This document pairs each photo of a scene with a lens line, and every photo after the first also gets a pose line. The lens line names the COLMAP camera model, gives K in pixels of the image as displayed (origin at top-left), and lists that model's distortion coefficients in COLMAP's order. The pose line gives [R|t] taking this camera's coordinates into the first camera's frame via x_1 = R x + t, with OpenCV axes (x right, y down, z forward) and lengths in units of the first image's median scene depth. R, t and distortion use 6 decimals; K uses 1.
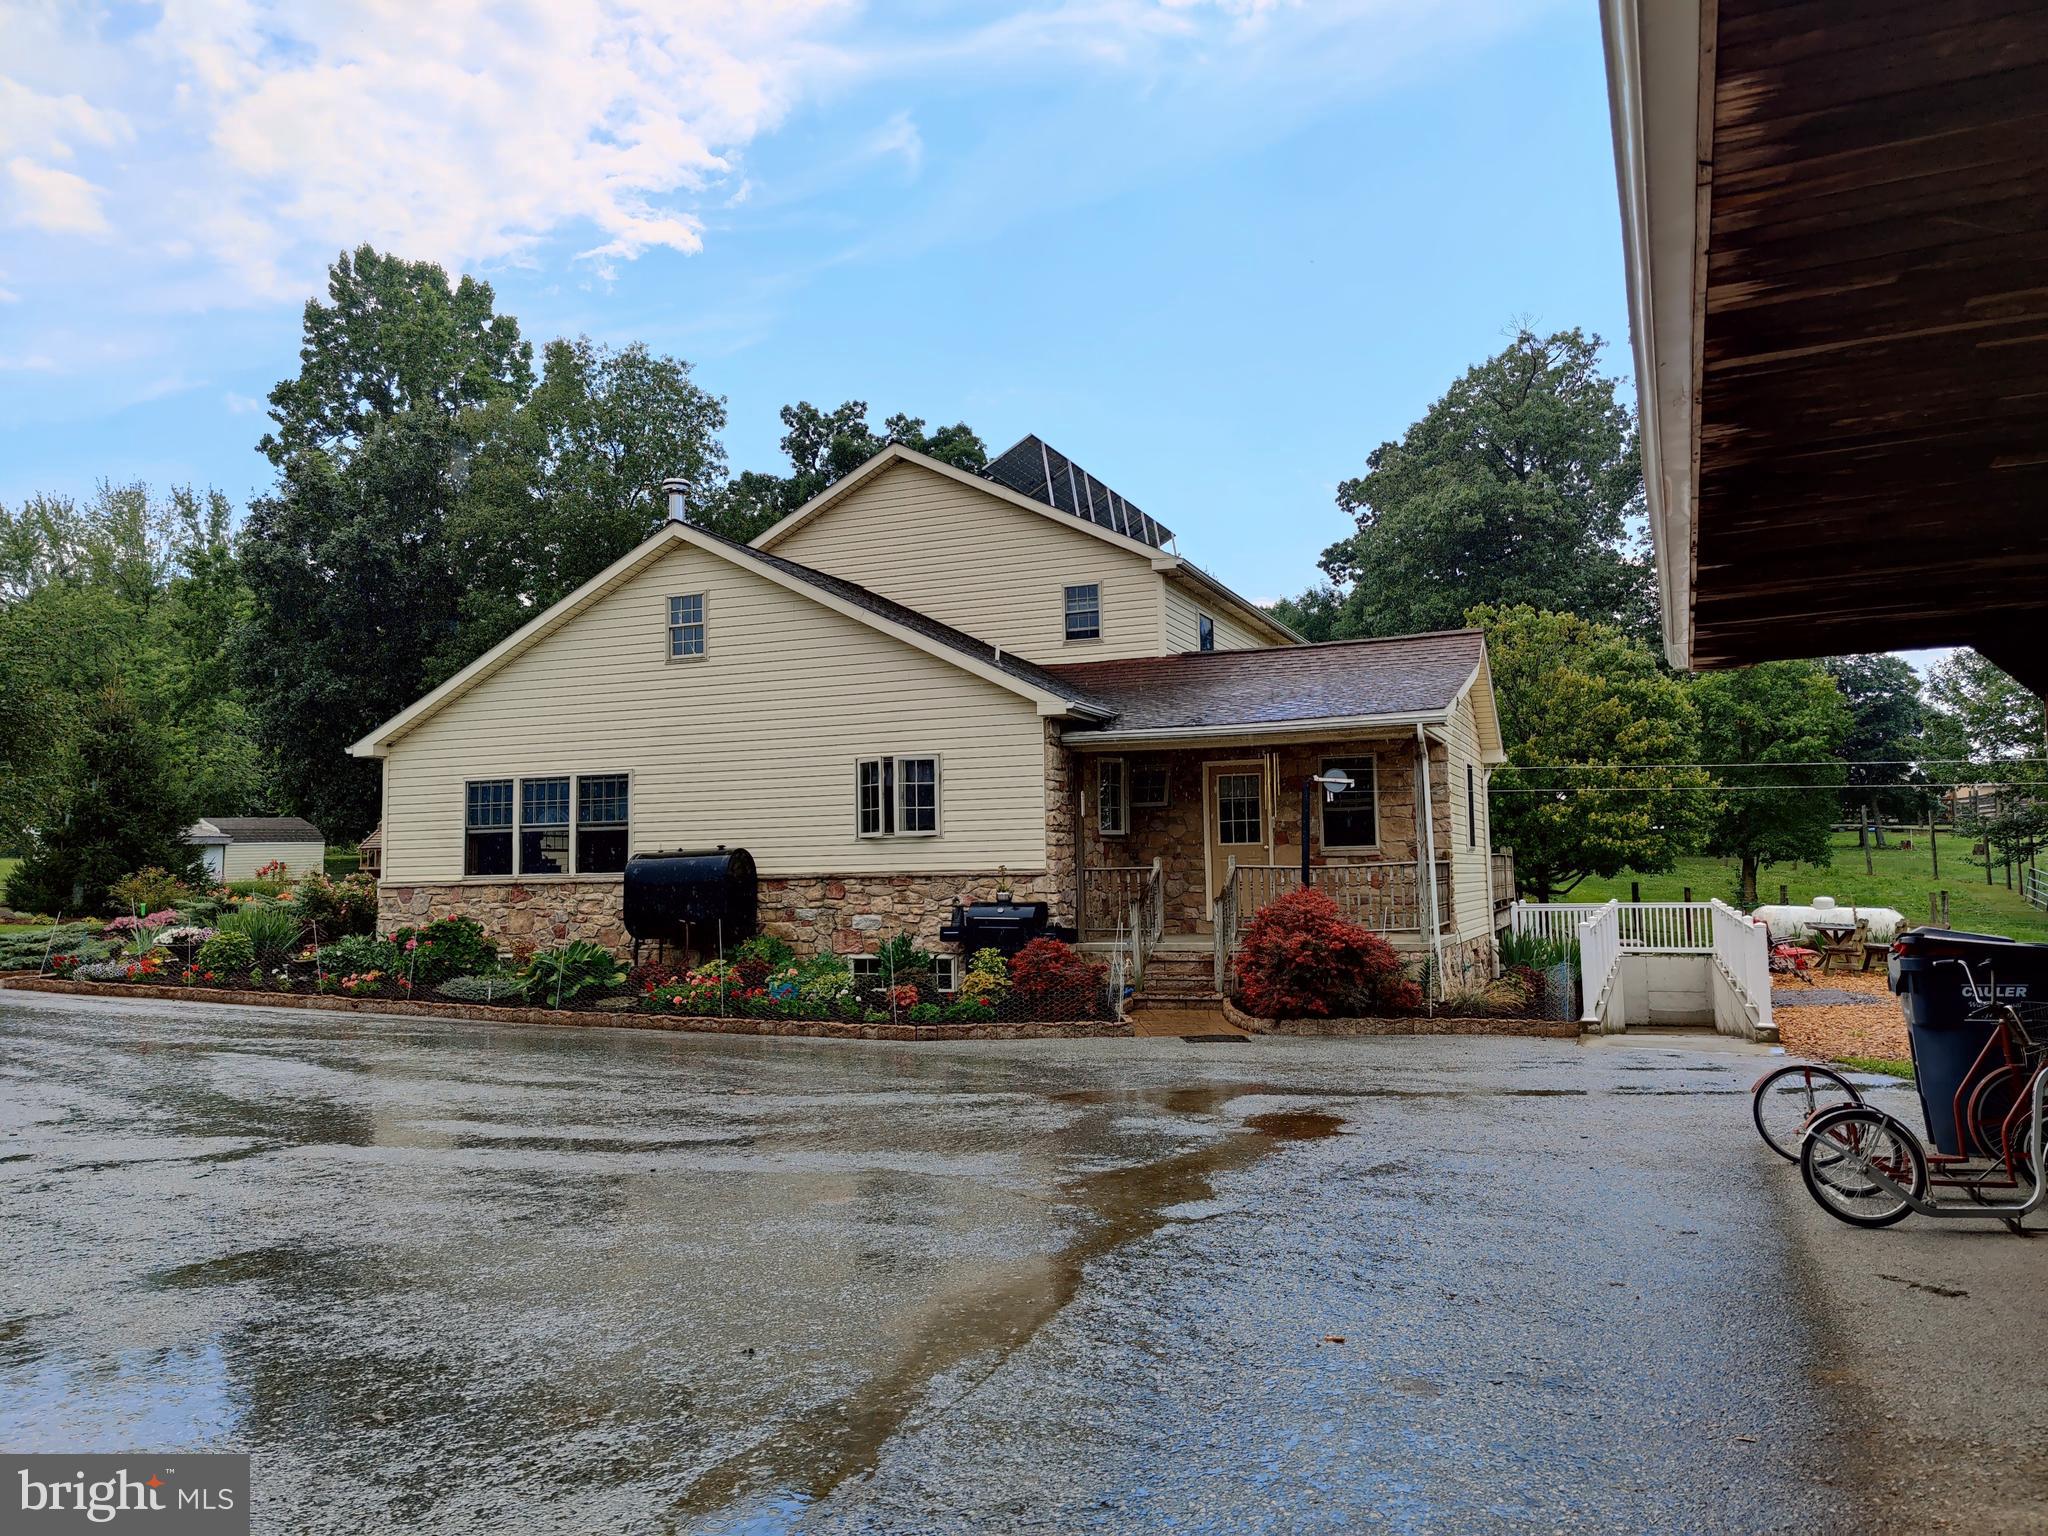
lens RADIAL K [[1509.1, 0, 1020.7], [0, 1509.1, 762.3], [0, 0, 1]] dist [0.059243, -0.042116]
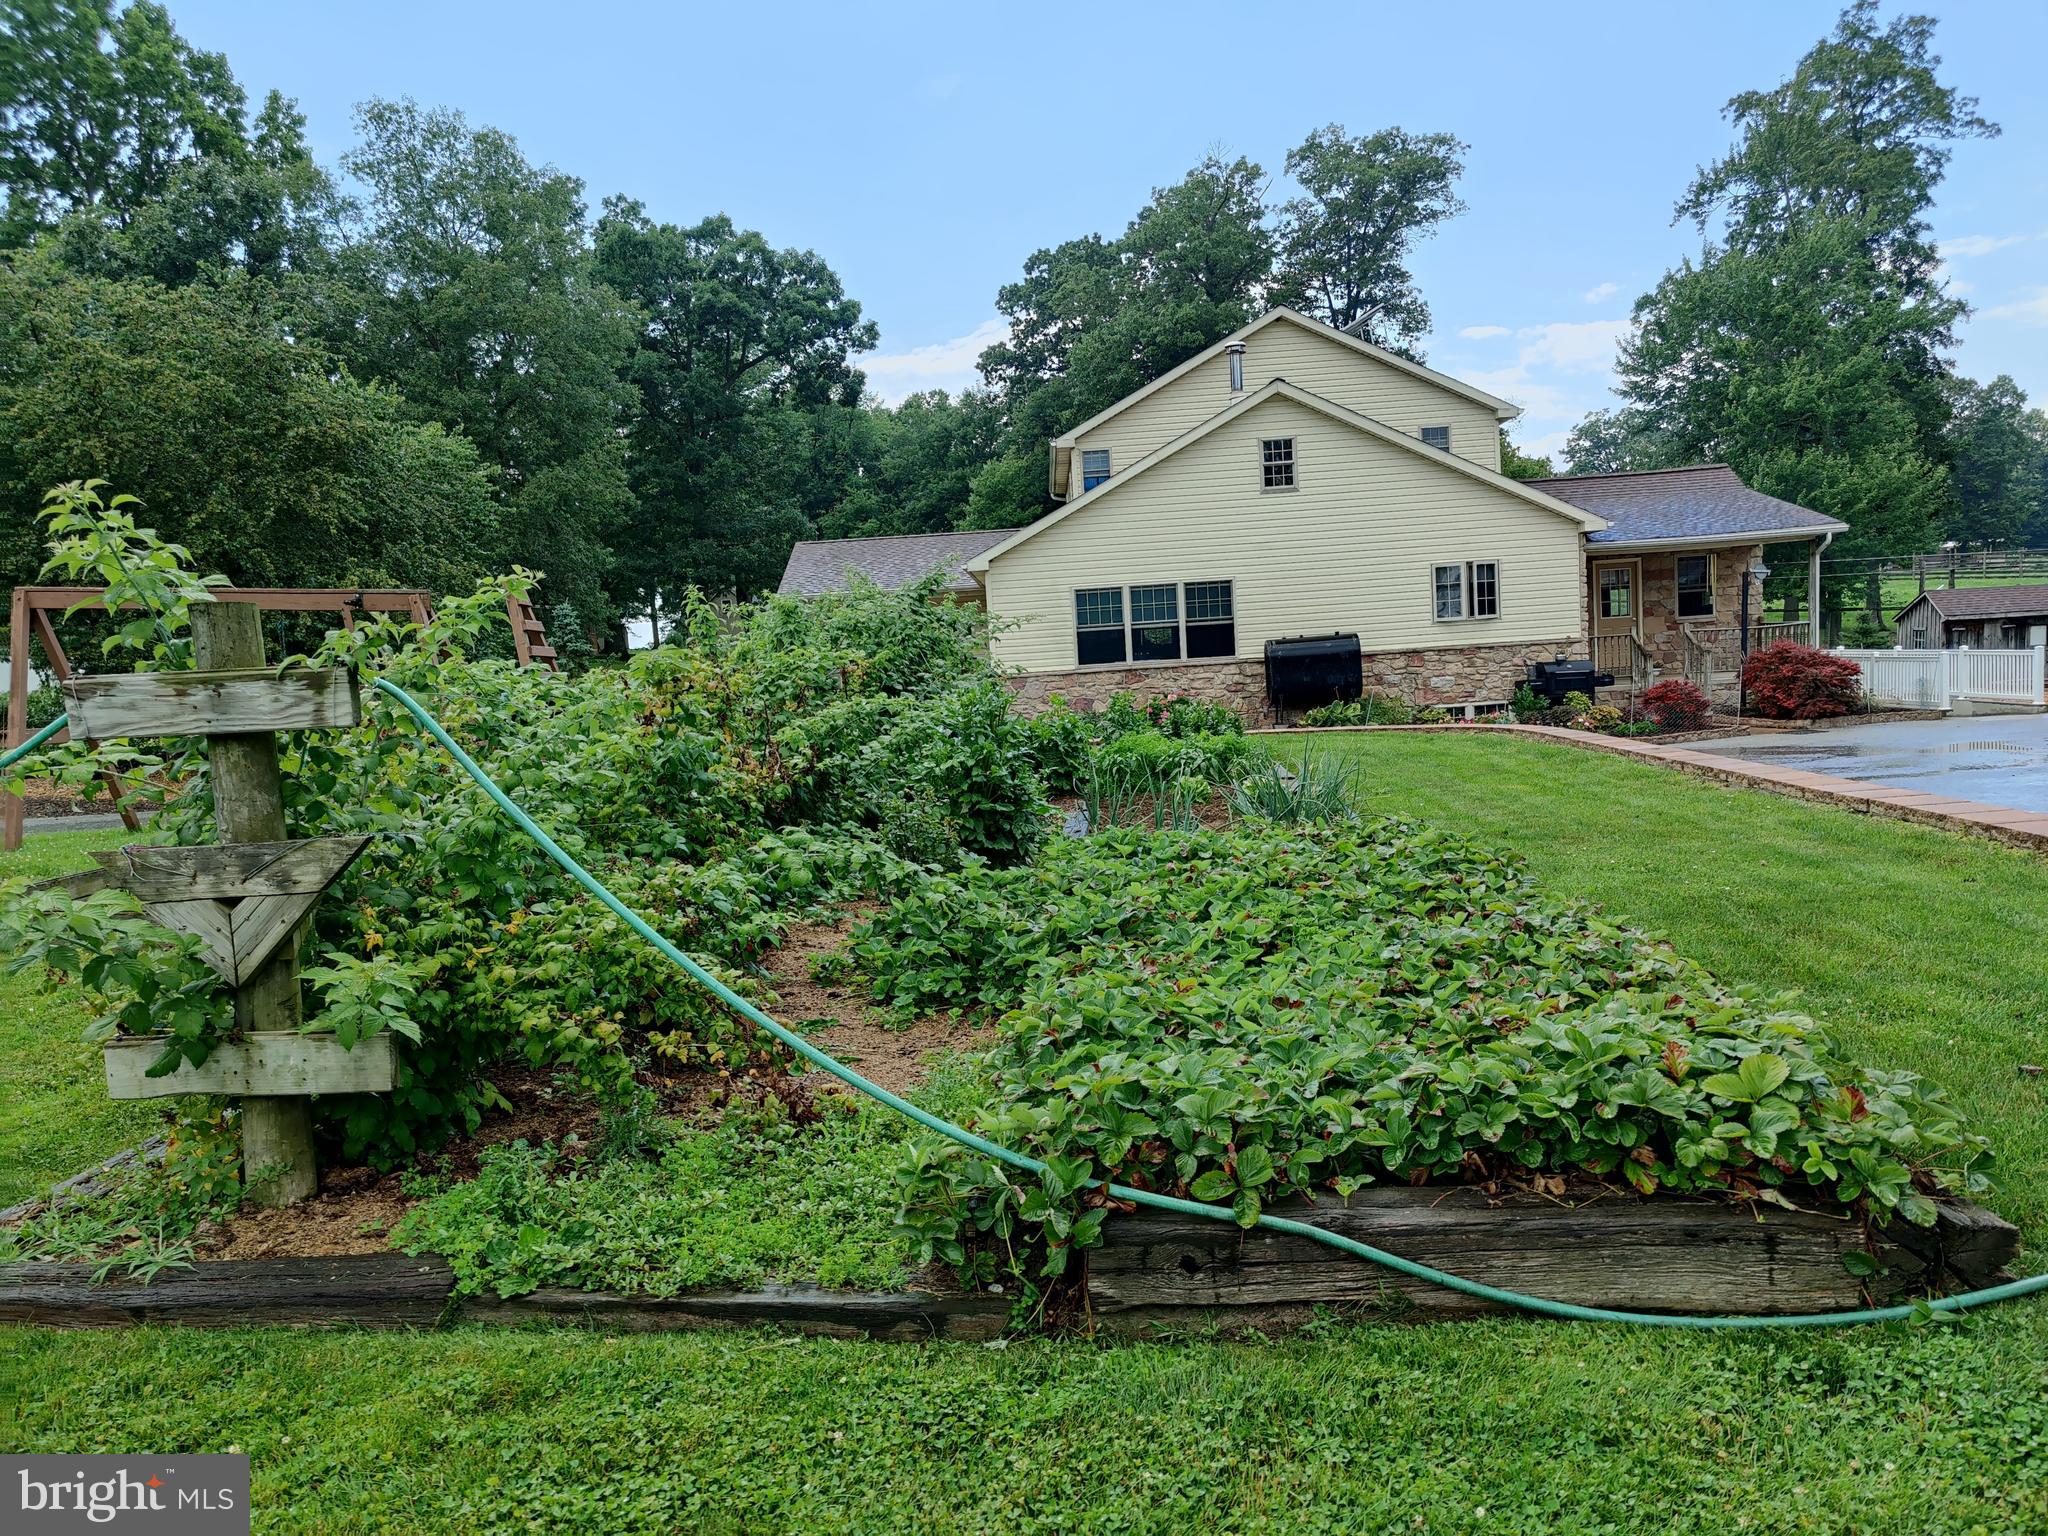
lens RADIAL K [[1509.1, 0, 1034.9], [0, 1509.1, 793.9], [0, 0, 1]] dist [0.059243, -0.042116]
pose [[0.928340, -0.076580, 0.363760, -0.898278], [0.018649, 0.986912, 0.160176, -0.022246], [-0.371265, -0.141914, 0.917618, -0.154527]]
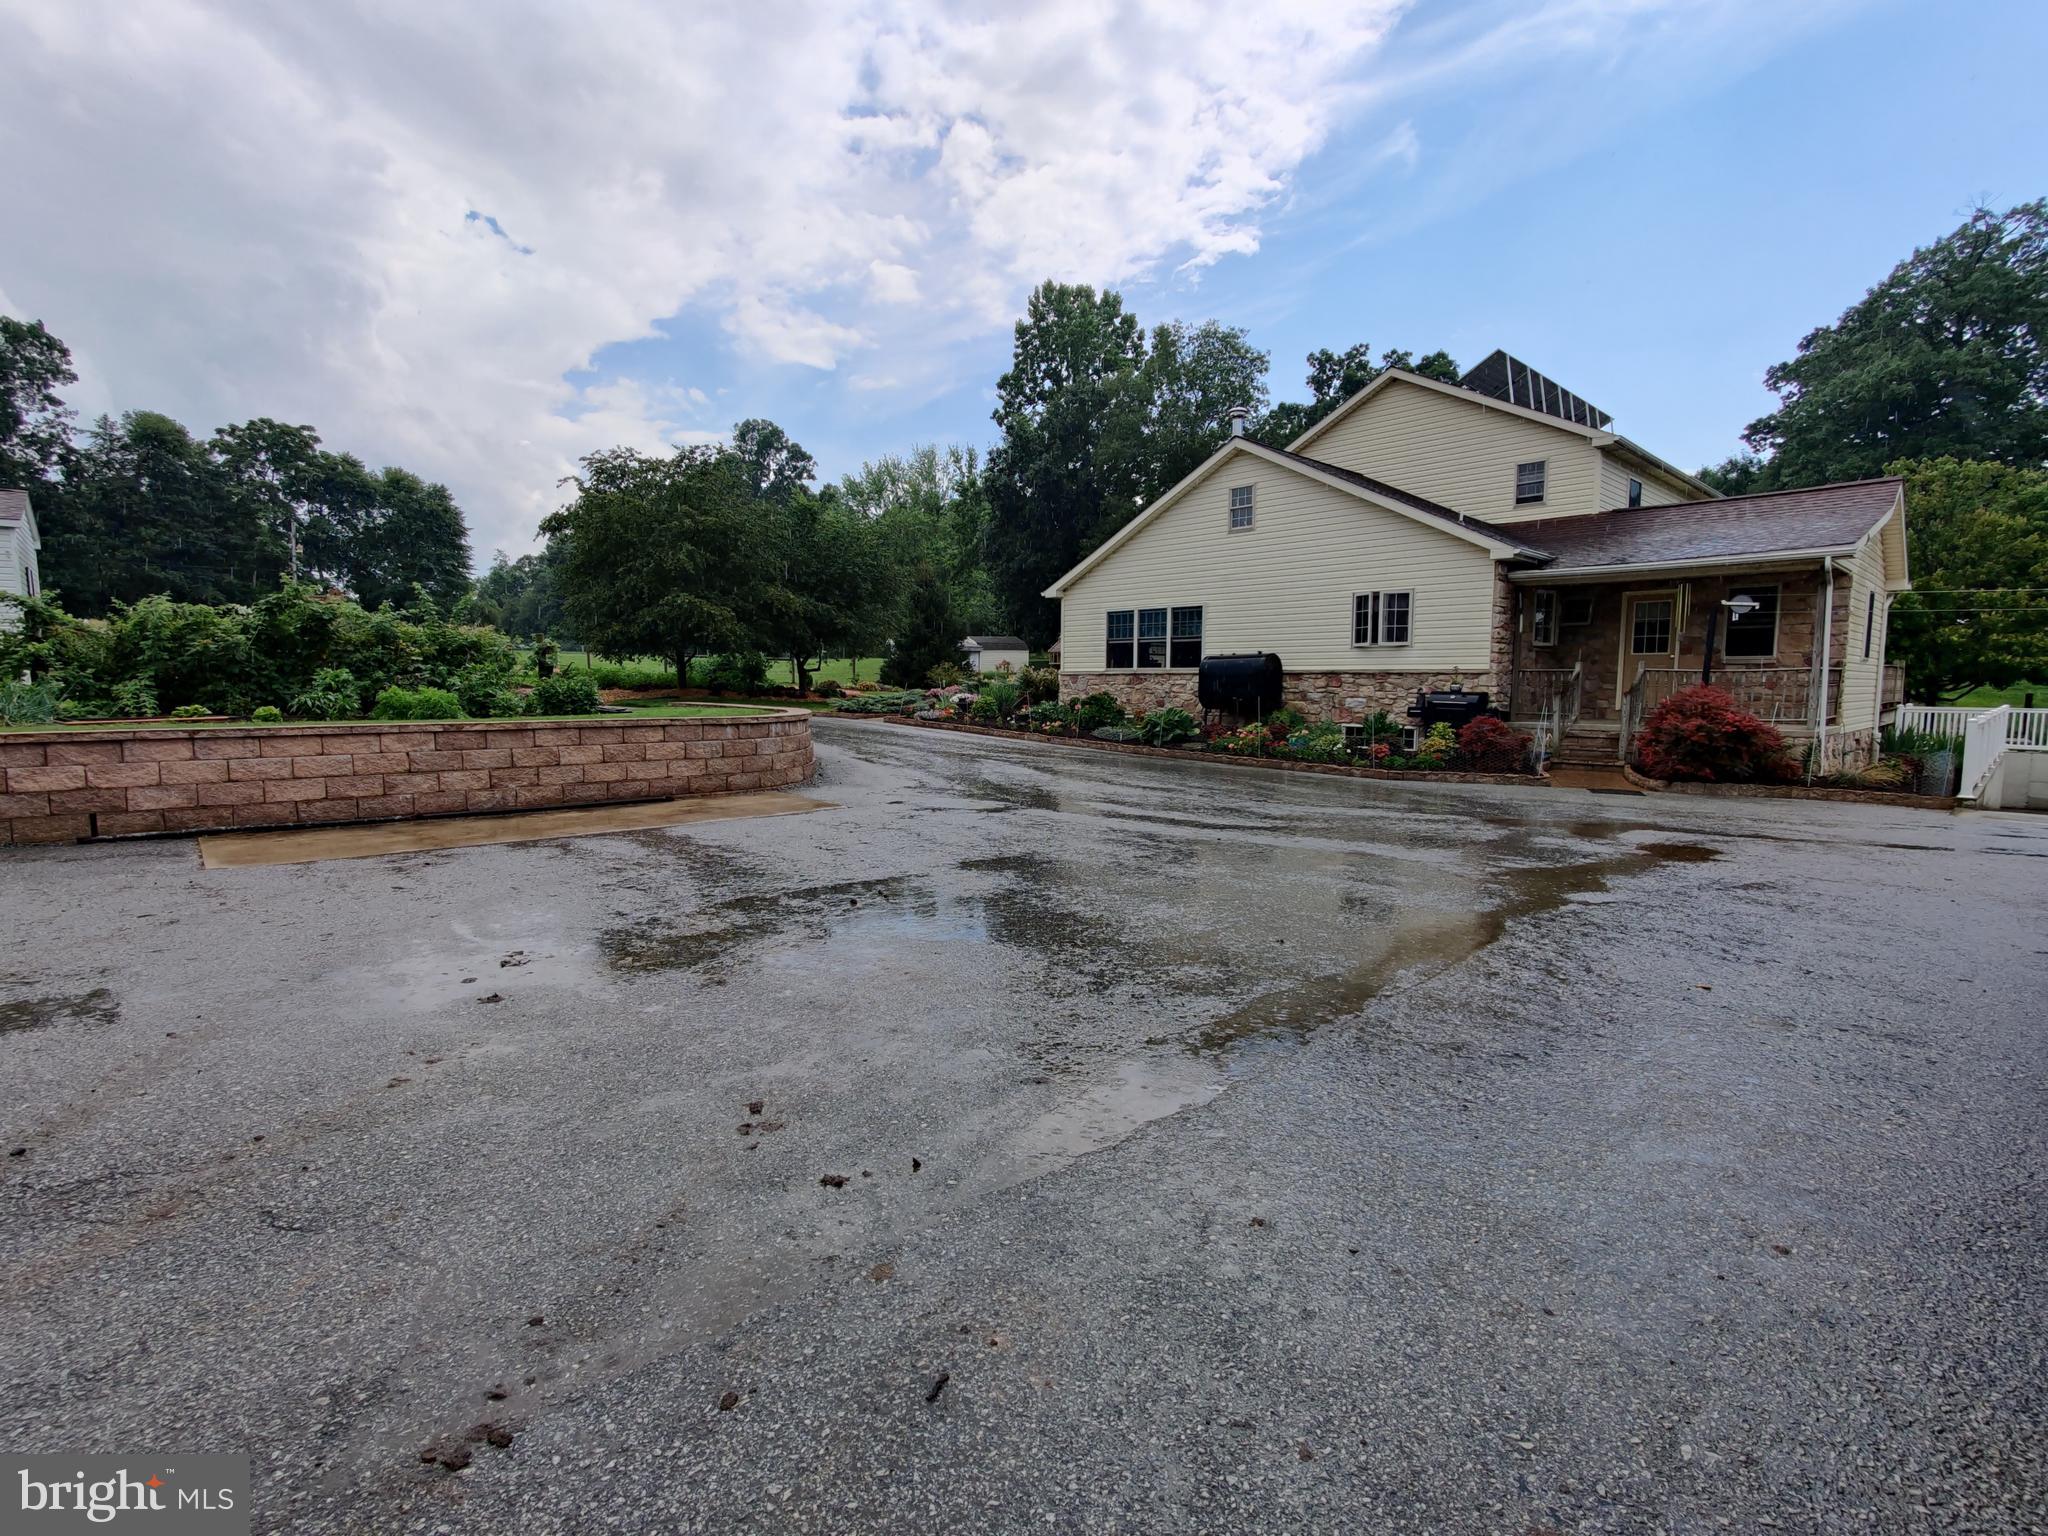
lens RADIAL K [[956.7, 0, 1031.7], [0, 956.7, 776.8], [0, 0, 1]] dist [0.001412, -0.002697]
pose [[0.911775, 0.061767, -0.406019, -0.003521], [0.011387, 0.984443, 0.175333, 0.006445], [0.410533, -0.164488, 0.896887, -0.005172]]
